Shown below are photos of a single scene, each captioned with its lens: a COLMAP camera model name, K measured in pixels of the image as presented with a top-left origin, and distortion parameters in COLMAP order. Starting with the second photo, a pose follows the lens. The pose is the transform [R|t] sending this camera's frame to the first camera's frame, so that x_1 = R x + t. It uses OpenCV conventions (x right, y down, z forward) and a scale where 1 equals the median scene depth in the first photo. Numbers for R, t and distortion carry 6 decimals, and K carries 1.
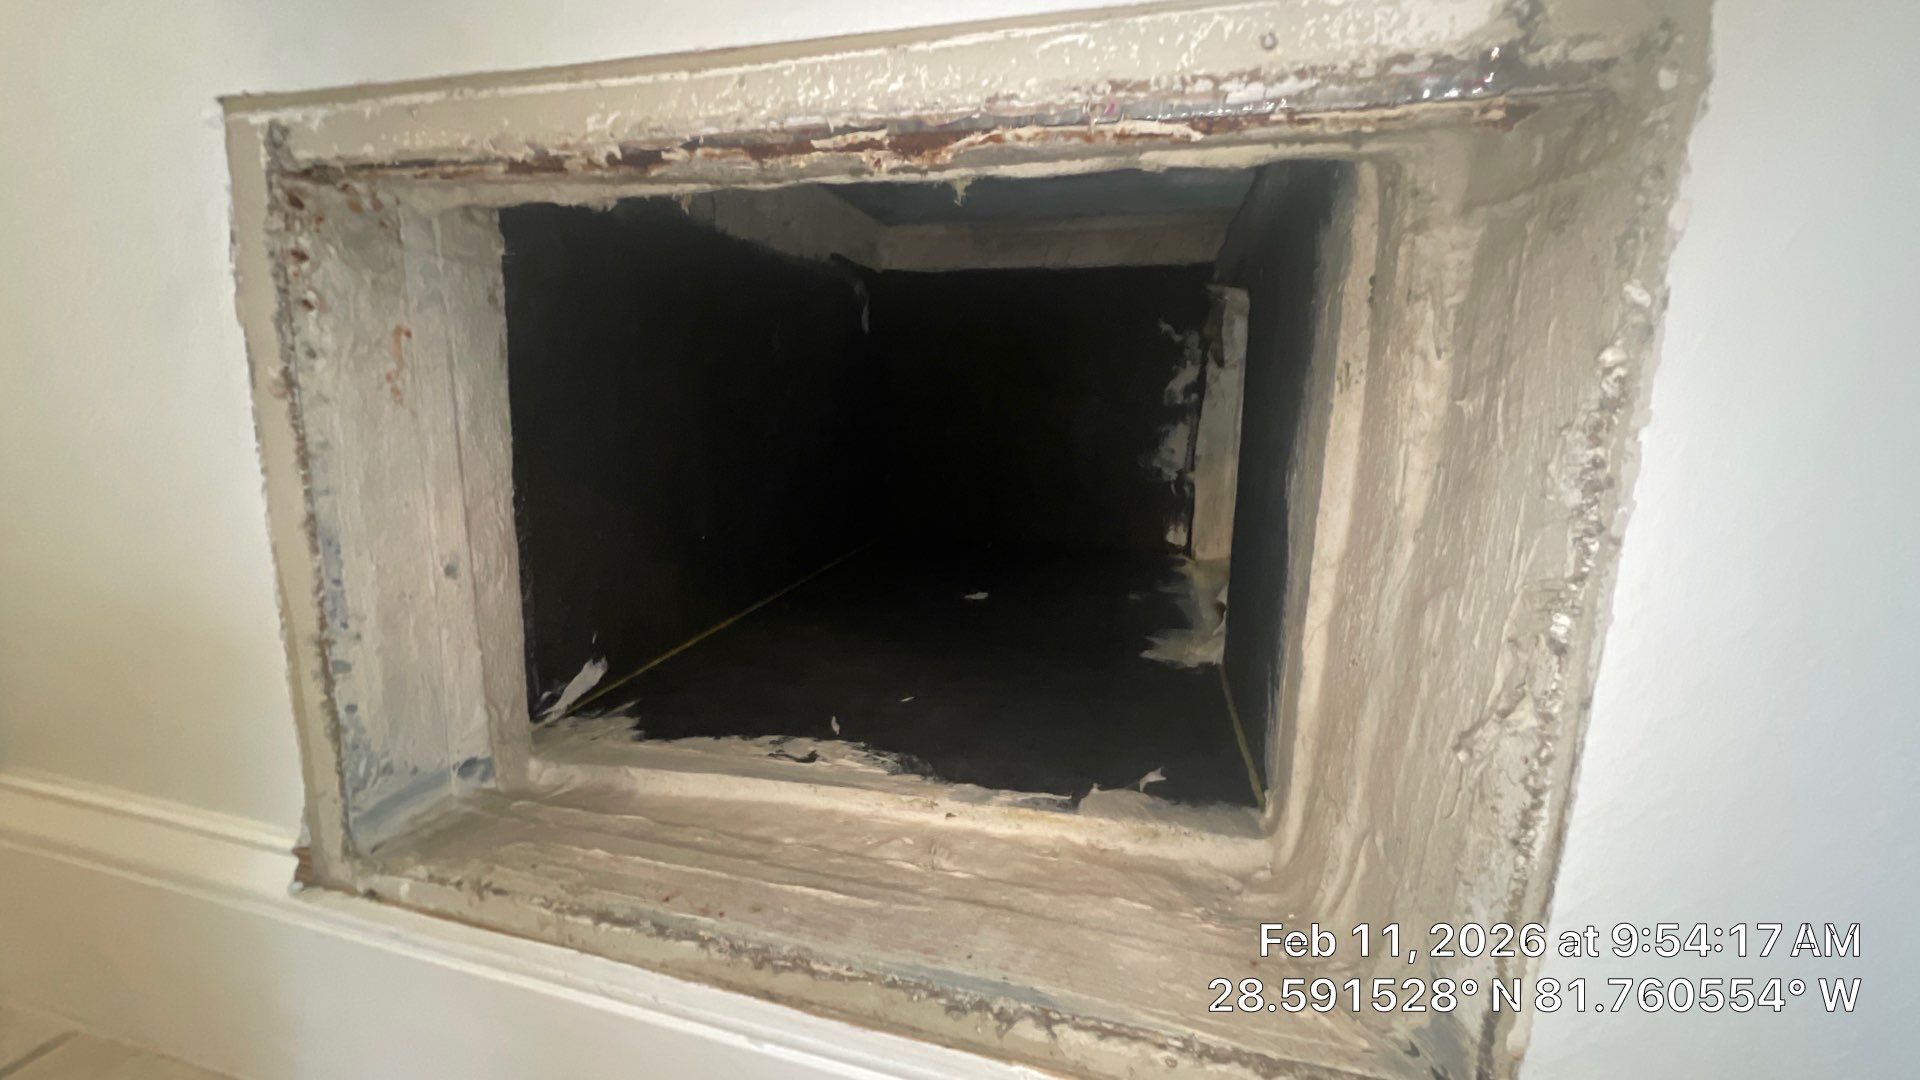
lens RADIAL K [[773.4, 0, 956.0], [0, 773.4, 533.5], [0, 0, 1]] dist [-0.003950, 0.000457]
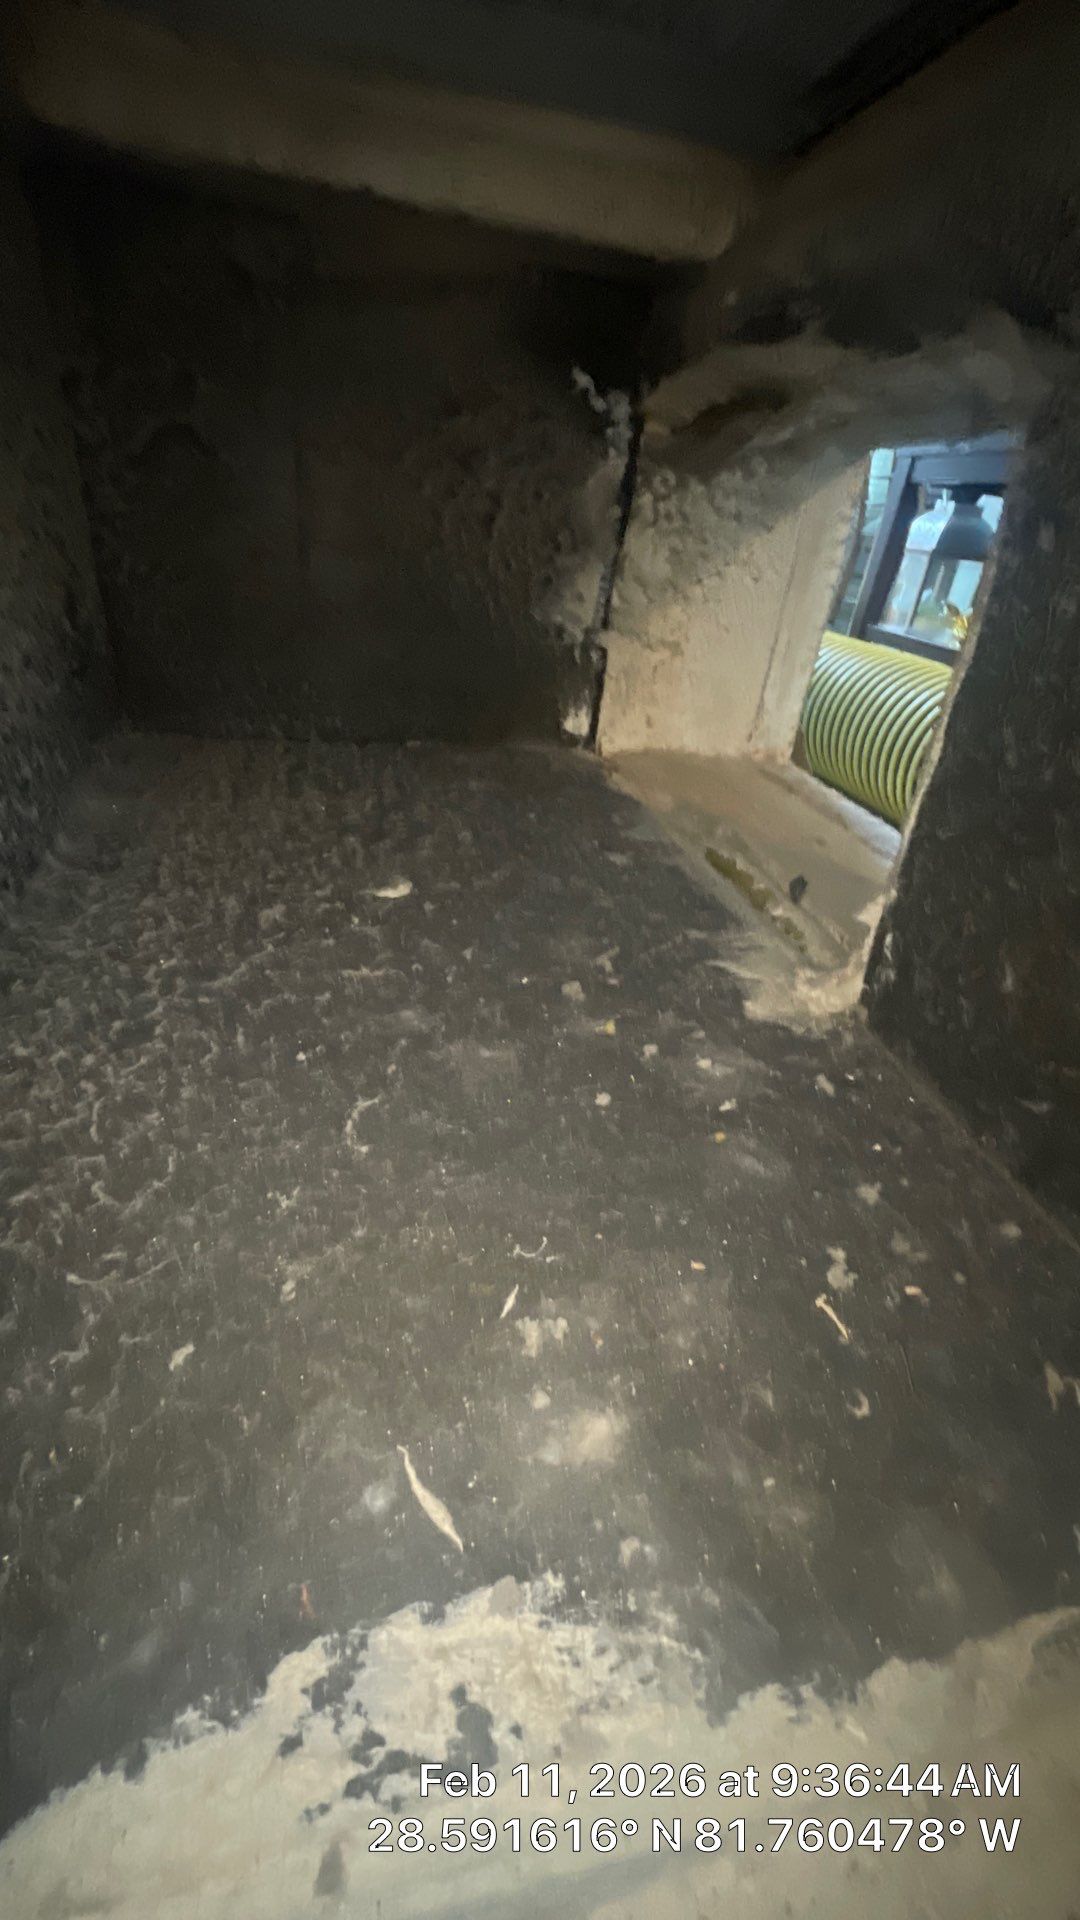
lens RADIAL K [[773.4, 0, 542.5], [0, 773.4, 960.2], [0, 0, 1]] dist [-0.003950, 0.000457]
pose [[0.885543, -0.173754, 0.430839, -0.292066], [-0.008921, 0.920888, 0.389725, -0.216051], [-0.464471, -0.348962, 0.813936, 0.948541]]
